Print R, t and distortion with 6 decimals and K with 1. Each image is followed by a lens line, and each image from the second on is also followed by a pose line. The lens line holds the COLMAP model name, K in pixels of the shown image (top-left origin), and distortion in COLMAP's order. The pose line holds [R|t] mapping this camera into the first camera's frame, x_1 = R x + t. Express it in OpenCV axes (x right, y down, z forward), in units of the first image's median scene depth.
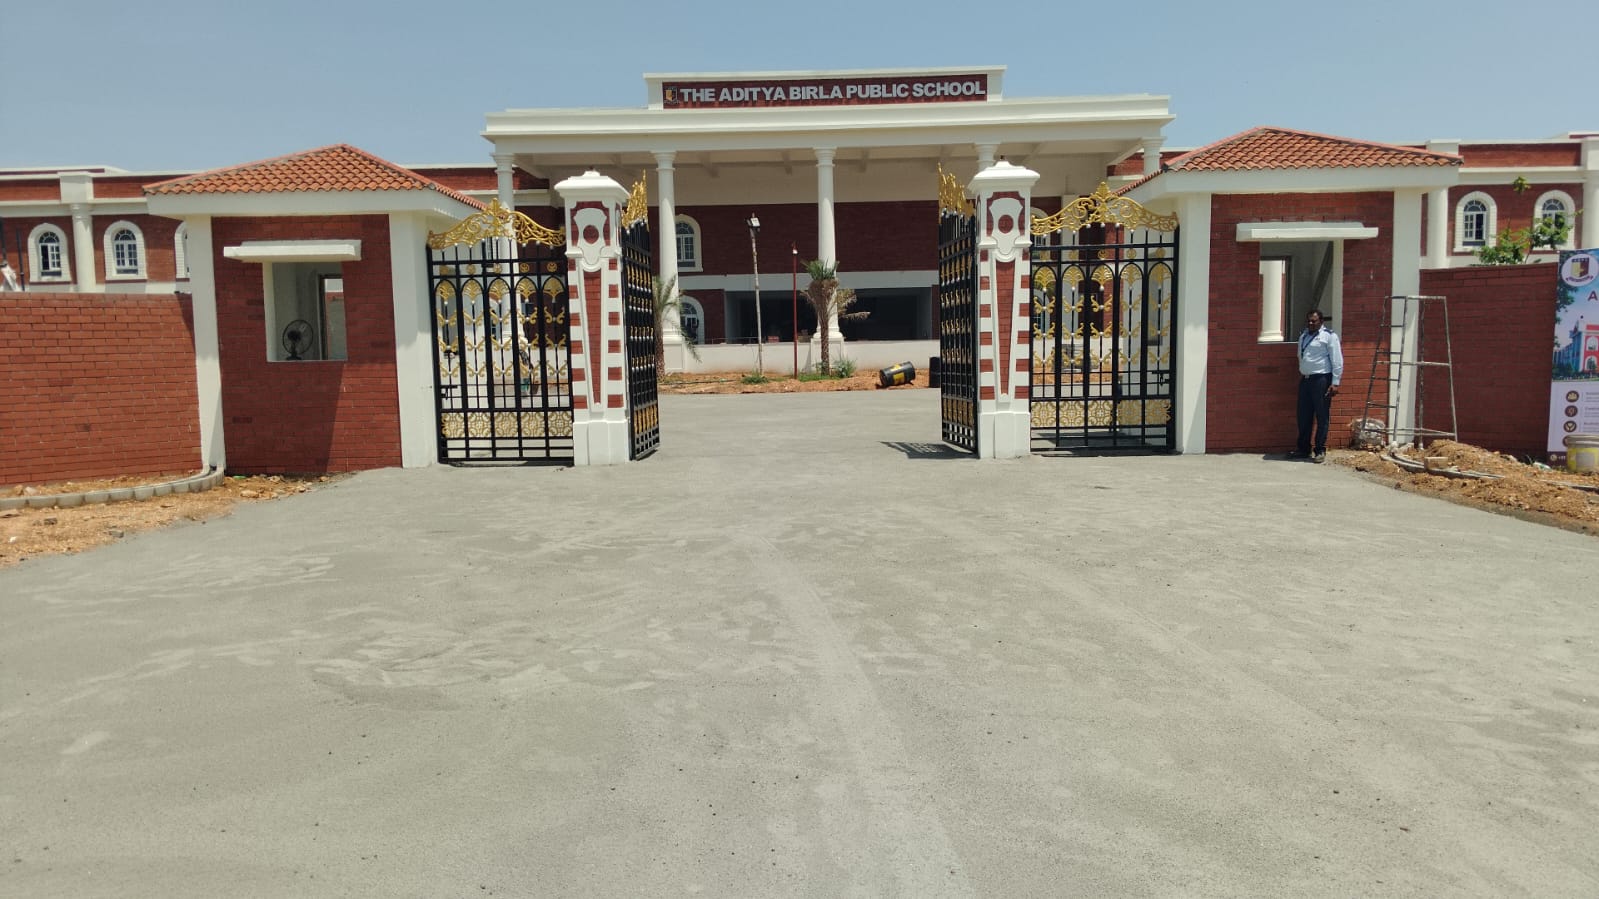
lens RADIAL K [[1312.5, 0, 794.1], [0, 1312.5, 457.4], [0, 0, 1]] dist [0.132289, -0.284986]
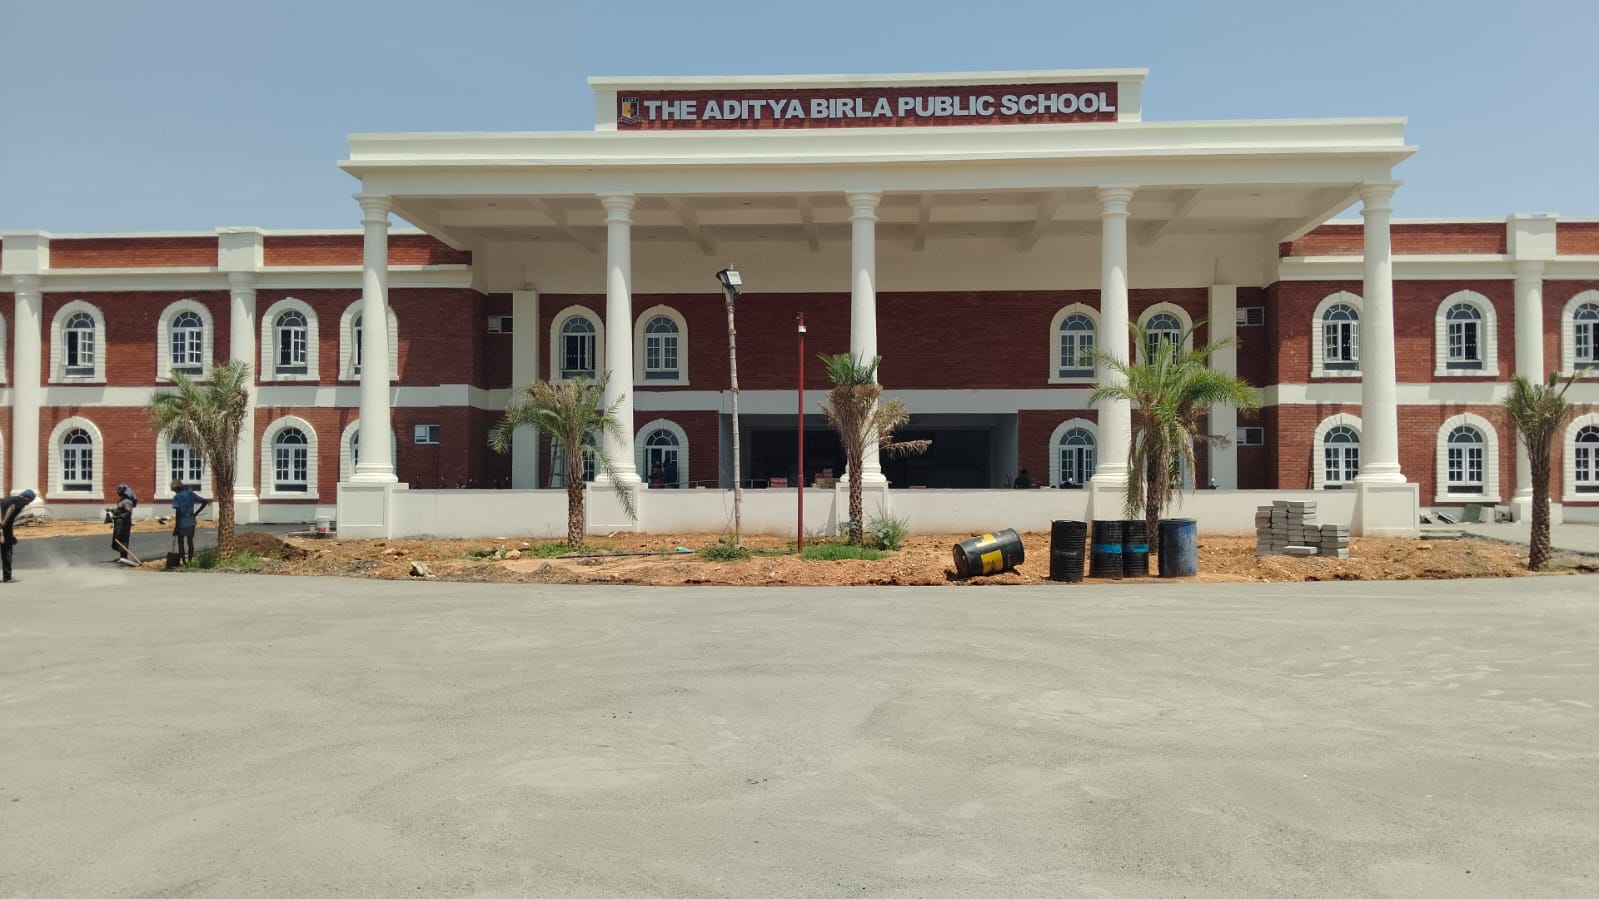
lens RADIAL K [[1312.5, 0, 794.1], [0, 1312.5, 457.4], [0, 0, 1]] dist [0.132289, -0.284986]
pose [[0.999083, 0.020061, -0.037828, 0.016544], [-0.024166, 0.993484, -0.111379, -0.031944], [0.035347, 0.112191, 0.993058, 0.372909]]
